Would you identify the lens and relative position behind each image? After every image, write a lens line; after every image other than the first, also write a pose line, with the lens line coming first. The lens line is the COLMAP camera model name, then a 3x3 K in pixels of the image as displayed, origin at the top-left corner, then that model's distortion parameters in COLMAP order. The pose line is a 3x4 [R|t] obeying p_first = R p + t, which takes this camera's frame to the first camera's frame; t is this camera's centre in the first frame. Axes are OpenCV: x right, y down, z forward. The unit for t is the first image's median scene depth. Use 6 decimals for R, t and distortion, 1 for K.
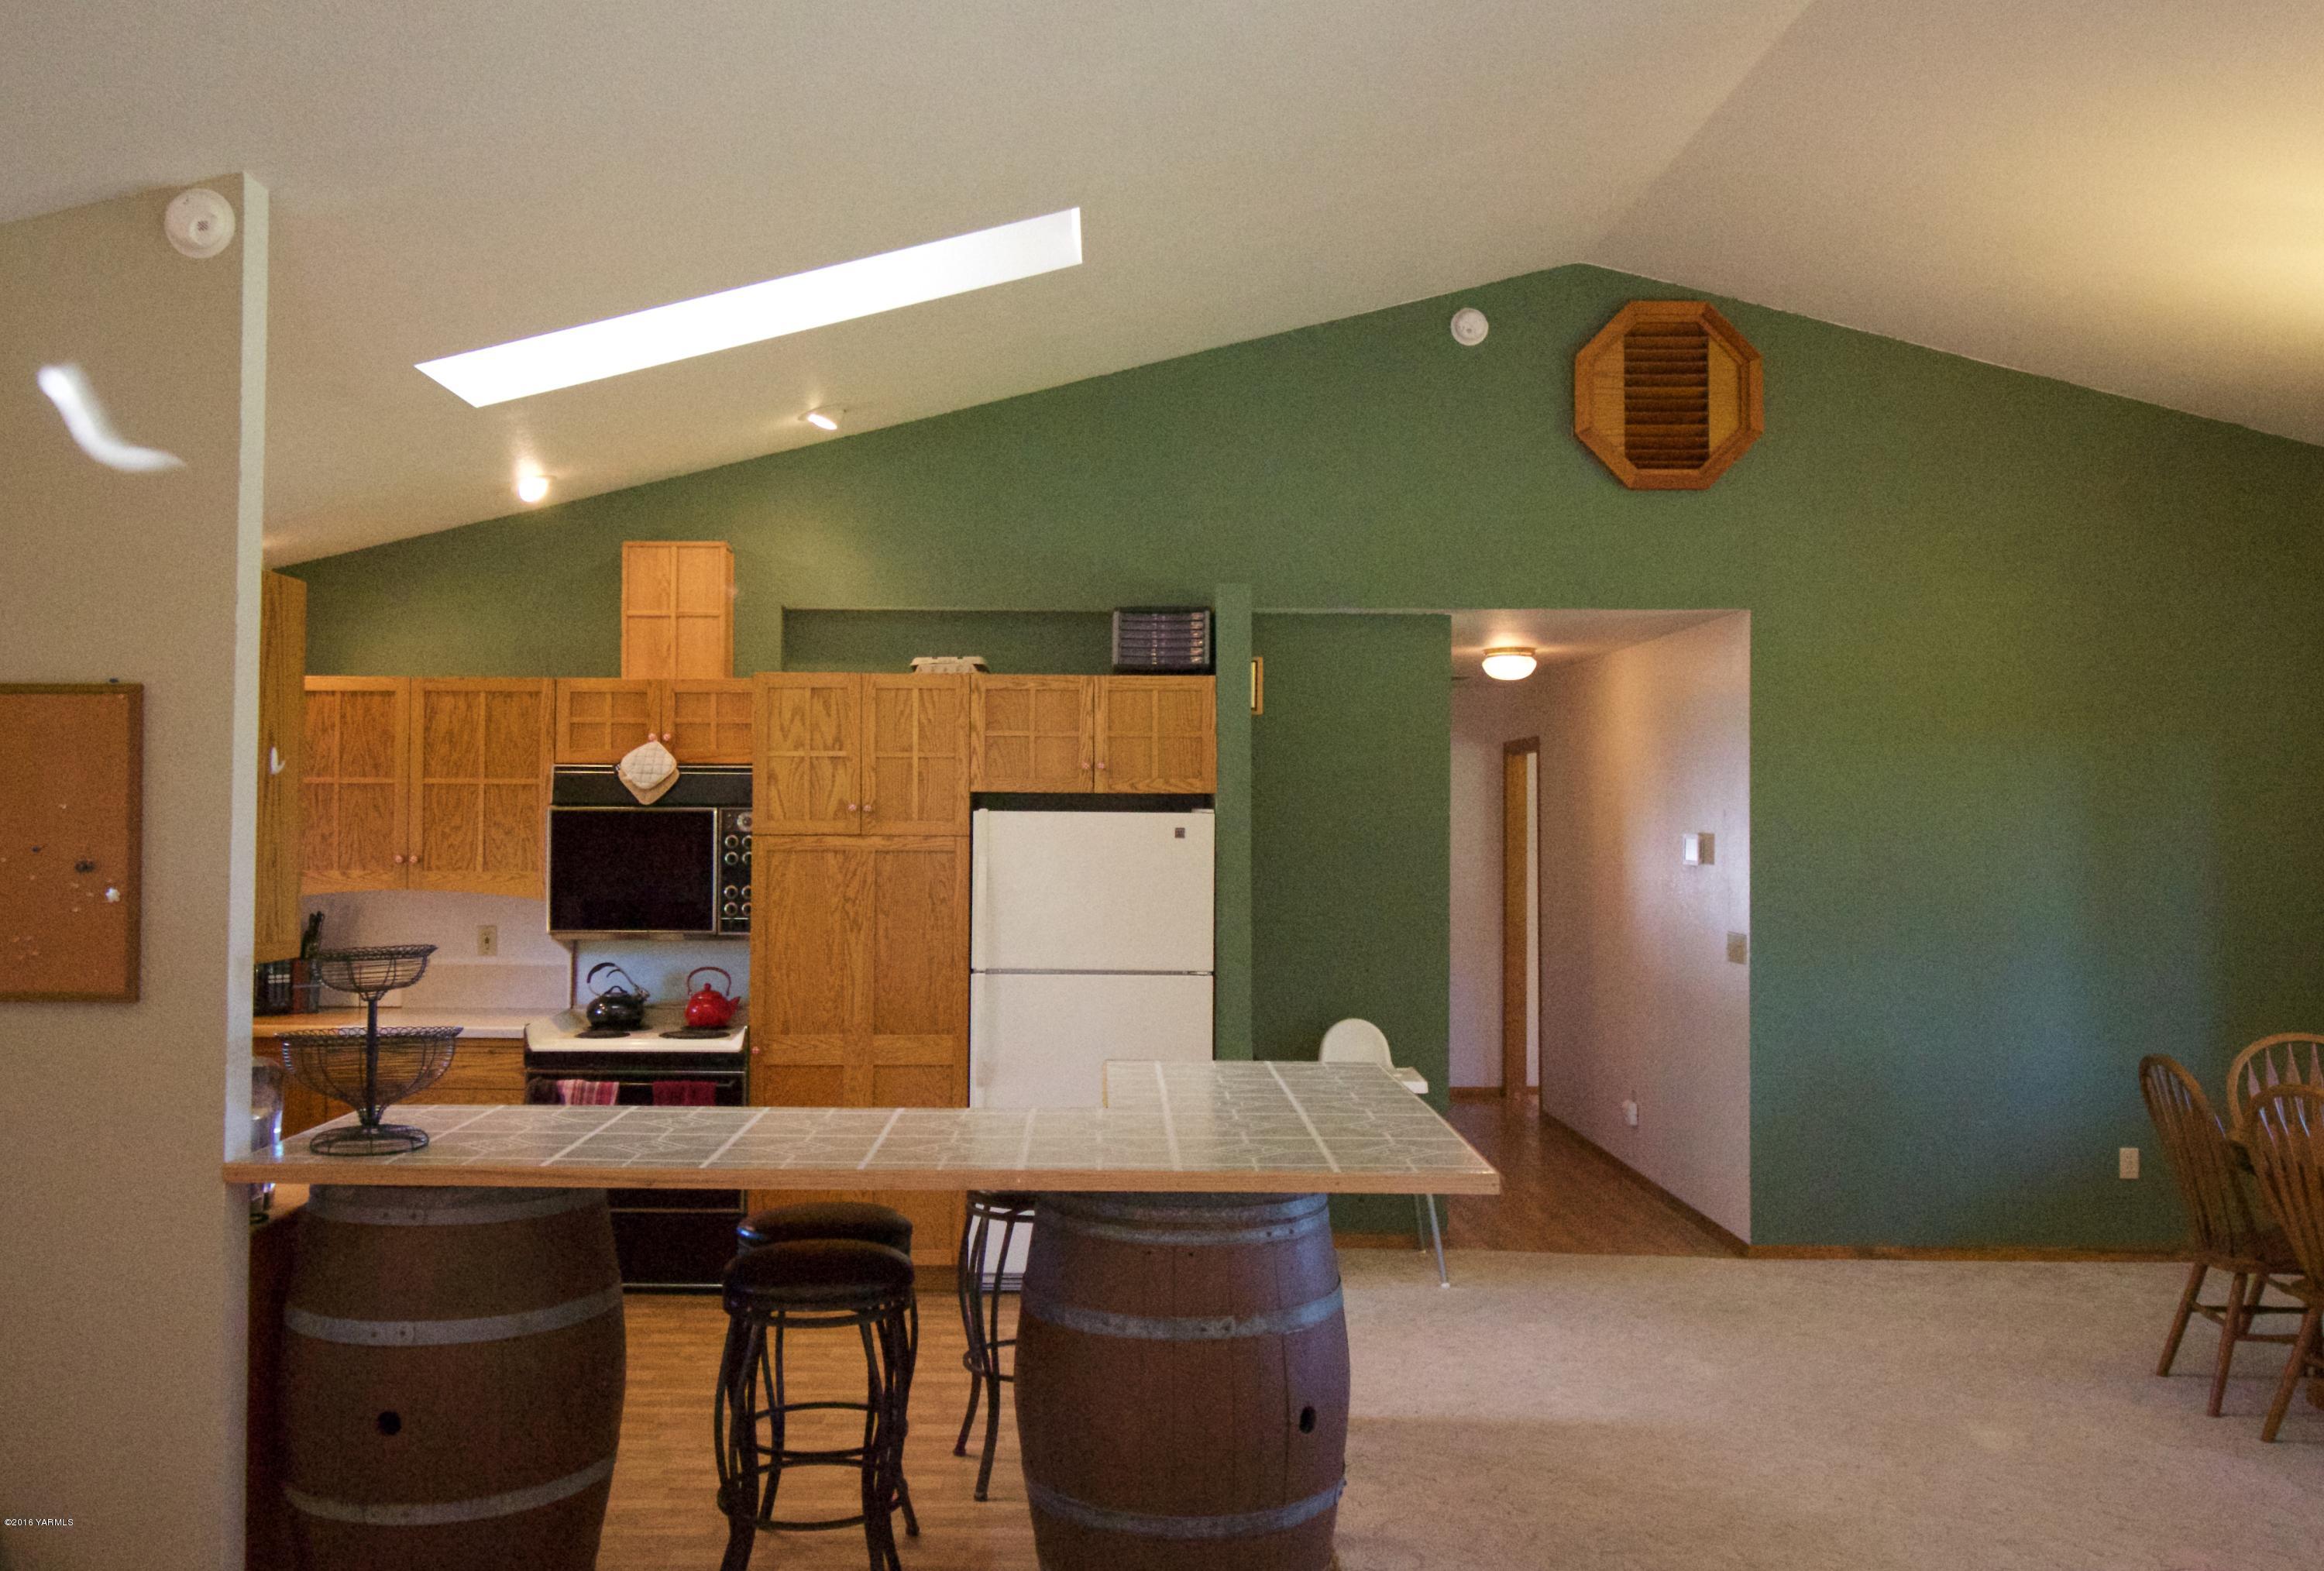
lens RADIAL K [[1855.0, 0, 1159.1], [0, 1855.0, 780.9], [0, 0, 1]] dist [0.001519, 0.004258]
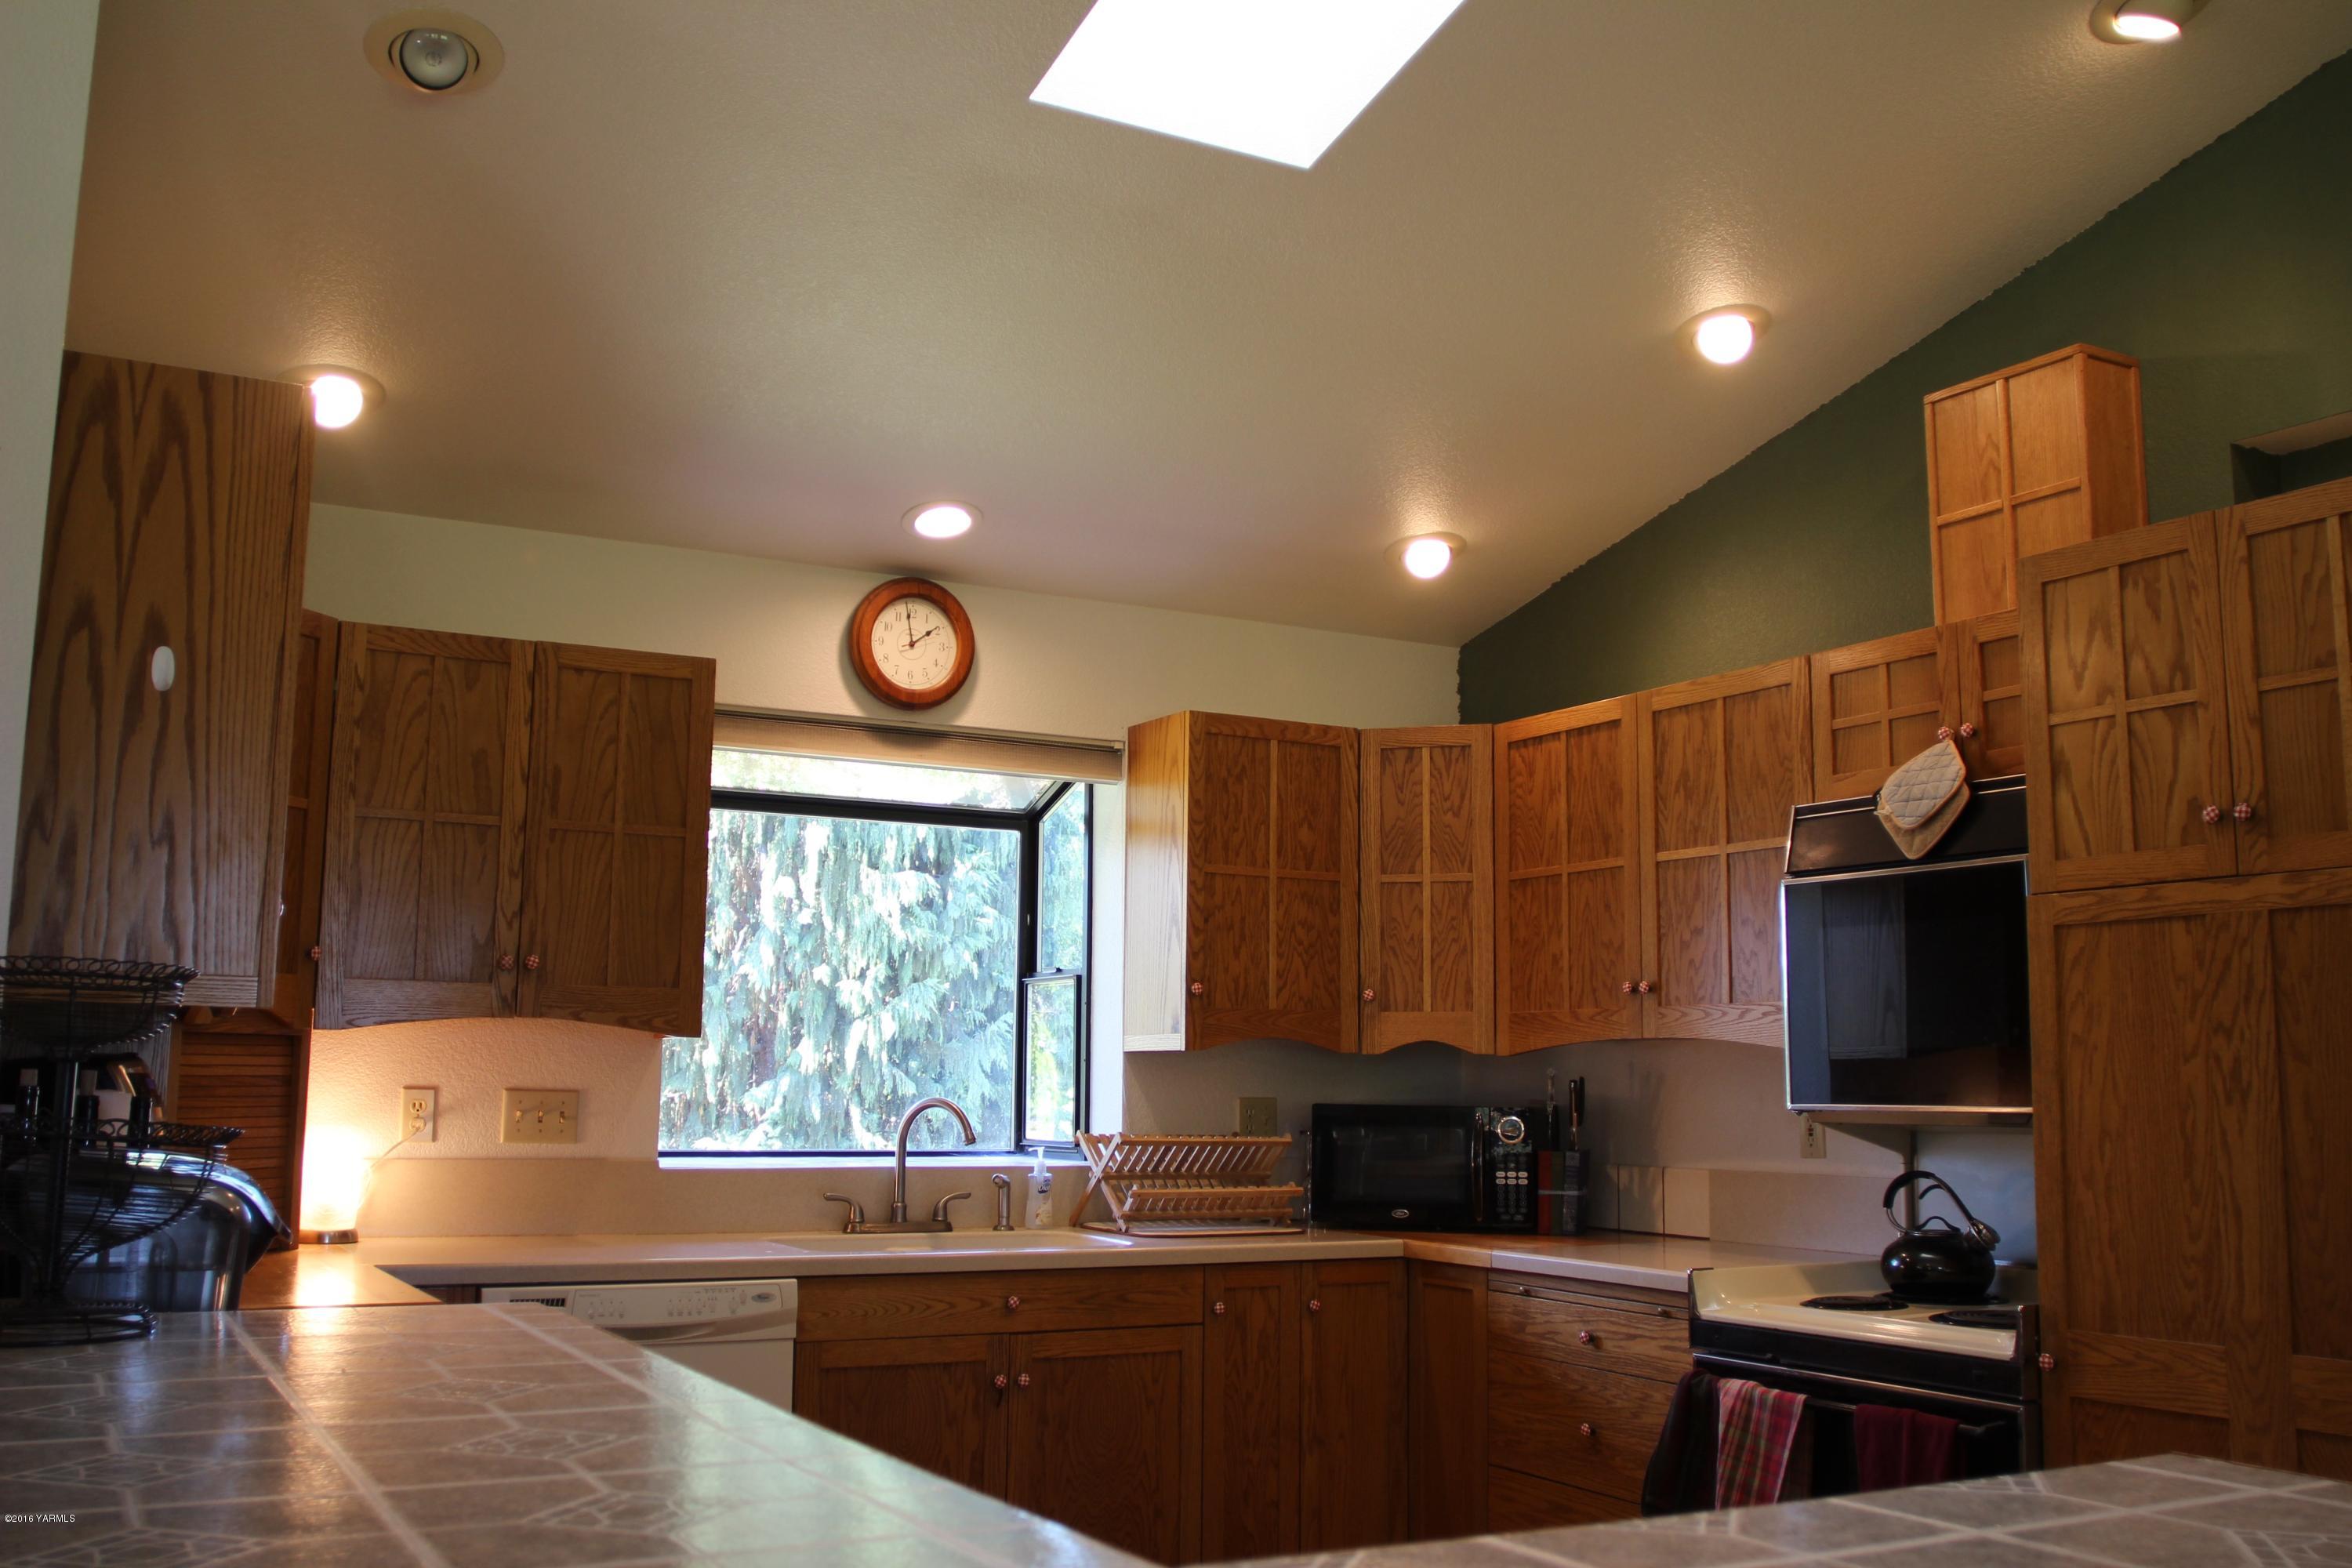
lens RADIAL K [[2172.1, 0, 1177.3], [0, 2172.1, 772.5], [0, 0, 1]] dist [-0.051461, 0.000000]
pose [[0.477899, -0.125229, -0.869443, 0.156962], [0.014447, 0.990773, -0.134763, 0.068998], [0.878296, 0.051842, 0.475298, 0.548058]]
